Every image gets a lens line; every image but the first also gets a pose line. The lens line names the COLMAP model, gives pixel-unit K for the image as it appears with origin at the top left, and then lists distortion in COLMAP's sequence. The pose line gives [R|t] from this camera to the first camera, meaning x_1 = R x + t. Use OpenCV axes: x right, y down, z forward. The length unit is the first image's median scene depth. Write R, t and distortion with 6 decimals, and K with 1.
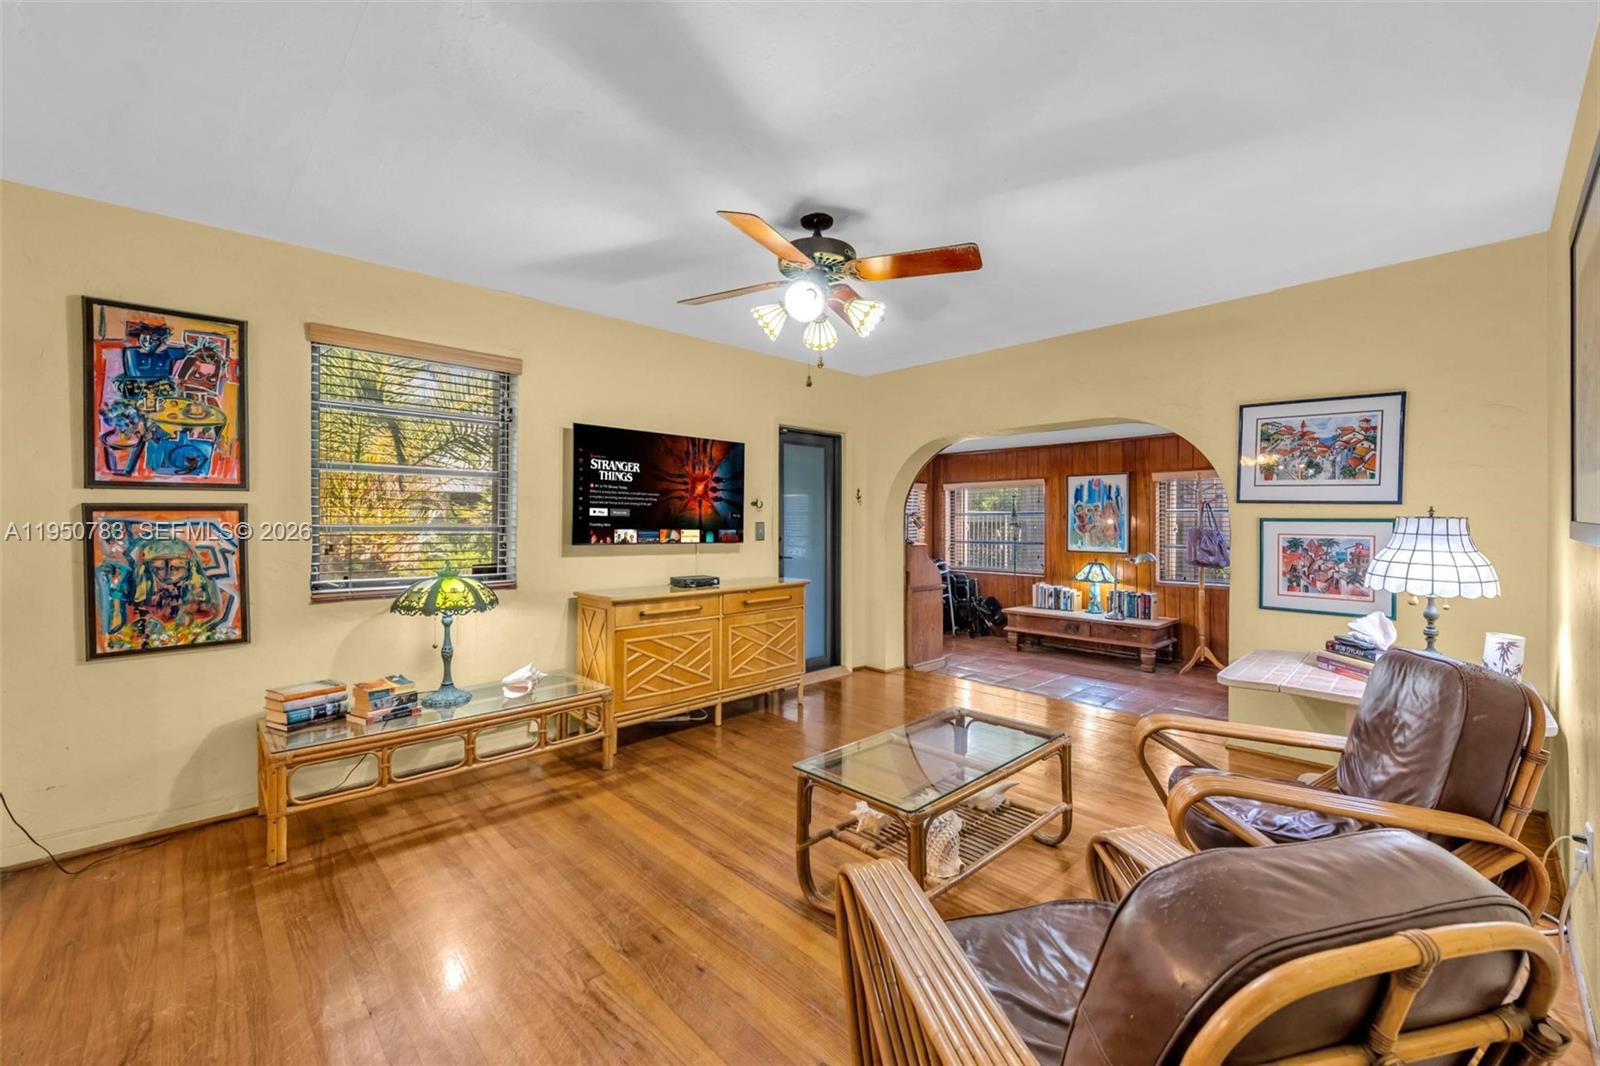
lens RADIAL K [[656.8, 0, 803.9], [0, 656.8, 532.4], [0, 0, 1]] dist [0.008726, -0.000051]
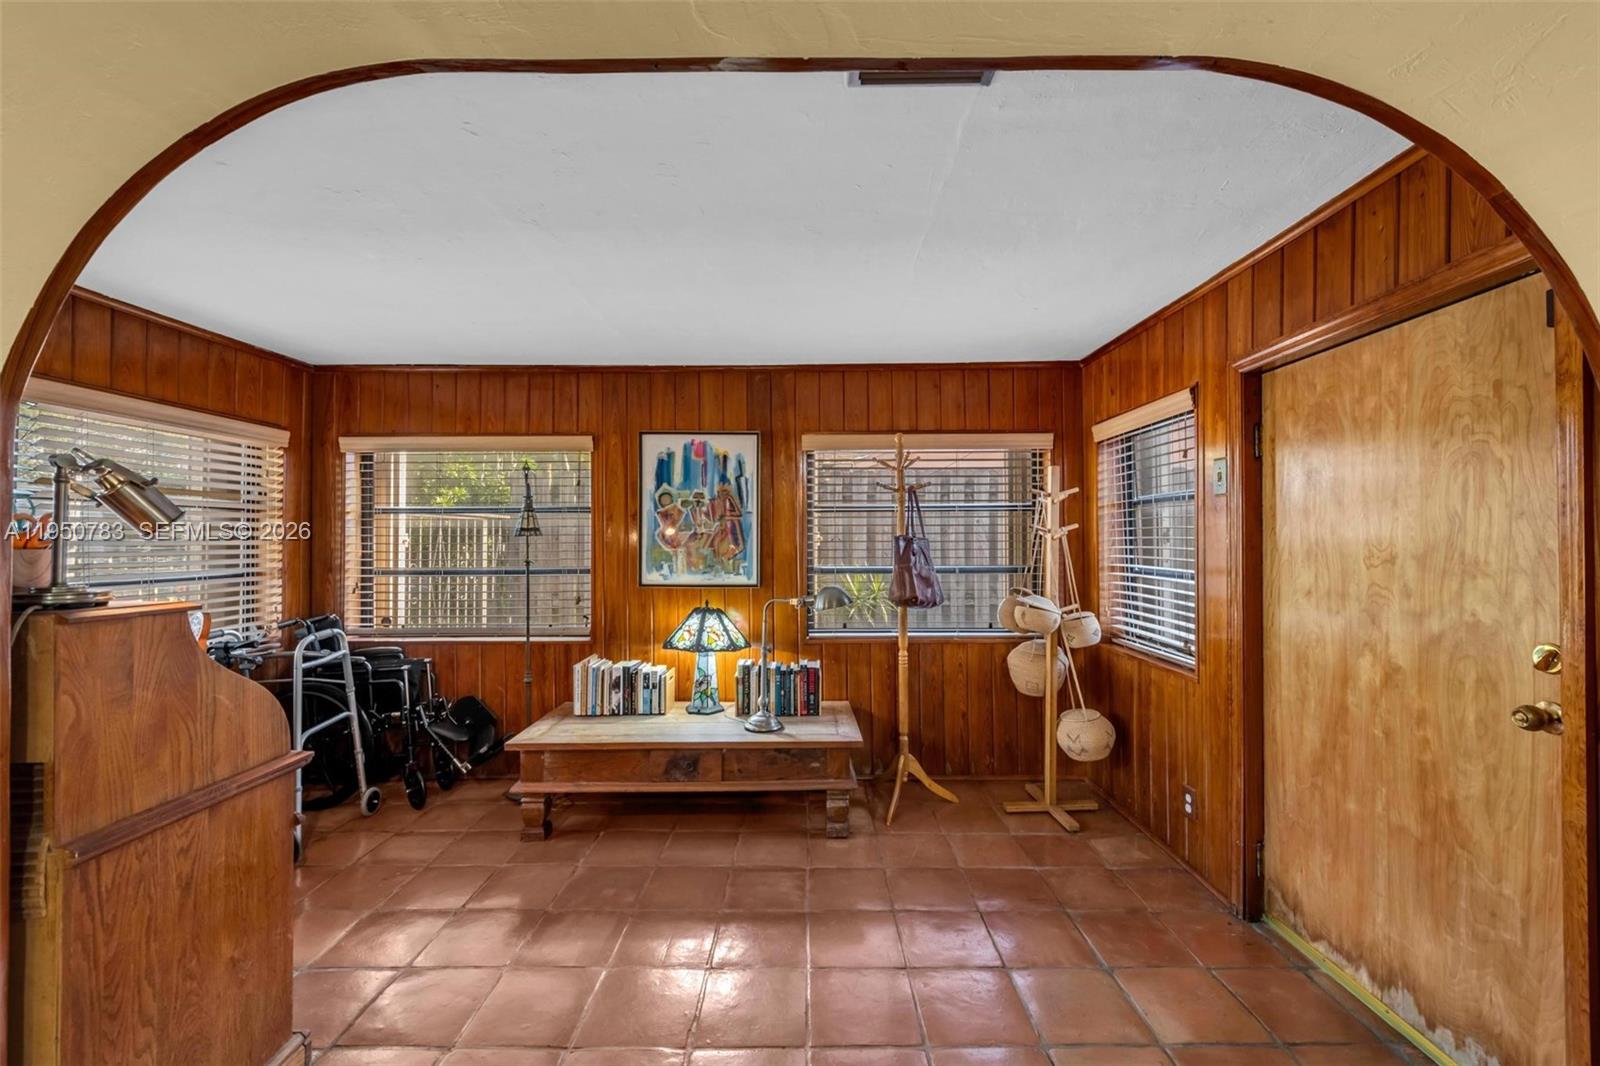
lens RADIAL K [[610.1, 0, 802.6], [0, 610.1, 523.2], [0, 0, 1]] dist [0.003068, 0.000064]
pose [[0.681995, 0.013883, 0.731225, 0.150389], [0.015367, 0.999327, -0.033306, -0.001138], [-0.731196, 0.033951, 0.681323, 0.605548]]
